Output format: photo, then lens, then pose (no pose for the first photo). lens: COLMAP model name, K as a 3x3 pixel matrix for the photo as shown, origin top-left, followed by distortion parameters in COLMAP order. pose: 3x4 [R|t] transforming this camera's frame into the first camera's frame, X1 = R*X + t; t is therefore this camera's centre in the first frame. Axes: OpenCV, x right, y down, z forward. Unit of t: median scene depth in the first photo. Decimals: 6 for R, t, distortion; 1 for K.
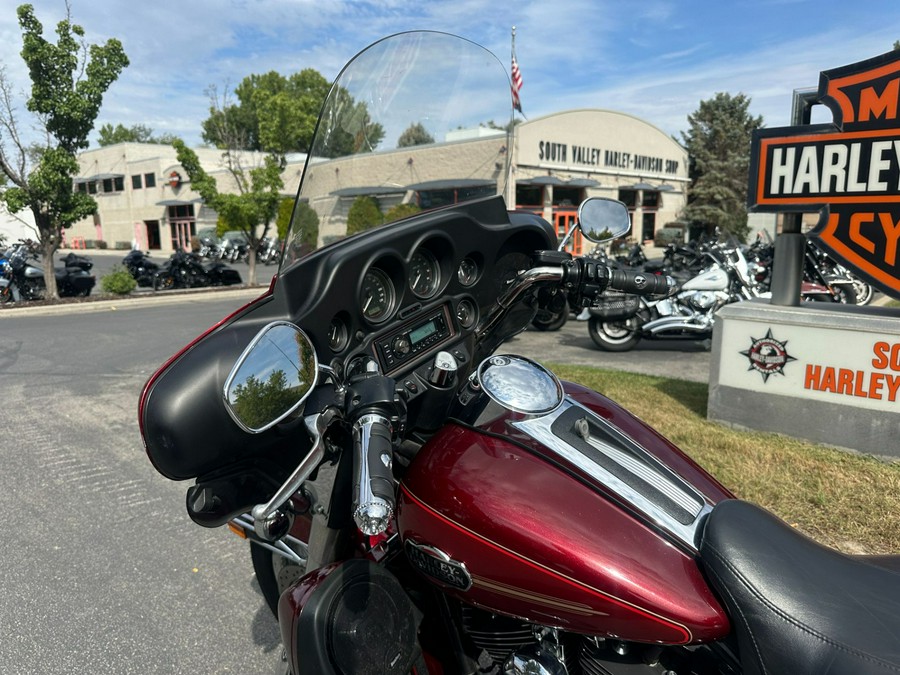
lens RADIAL K [[644.0, 0, 444.5], [0, 644.0, 334.2], [0, 0, 1]] dist [-0.005452, -0.008713]
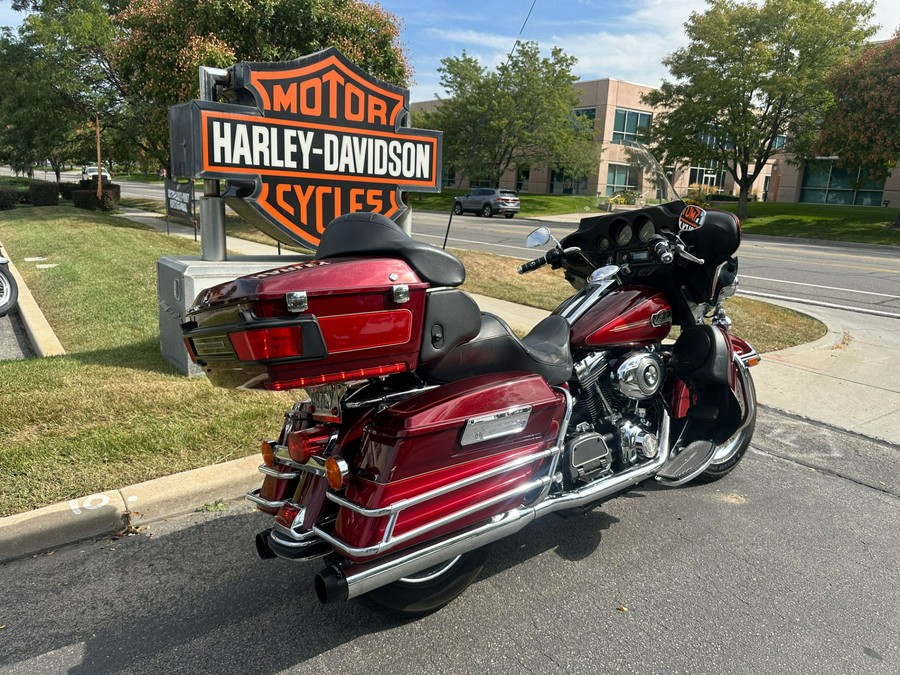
lens RADIAL K [[633.7, 0, 451.7], [0, 633.7, 329.2], [0, 0, 1]] dist [0.071077, -0.123961]
pose [[0.199049, -0.190782, 0.961240, -0.135568], [0.110325, 0.978994, 0.171460, -0.020173], [-0.973760, 0.071920, 0.215915, 0.096809]]
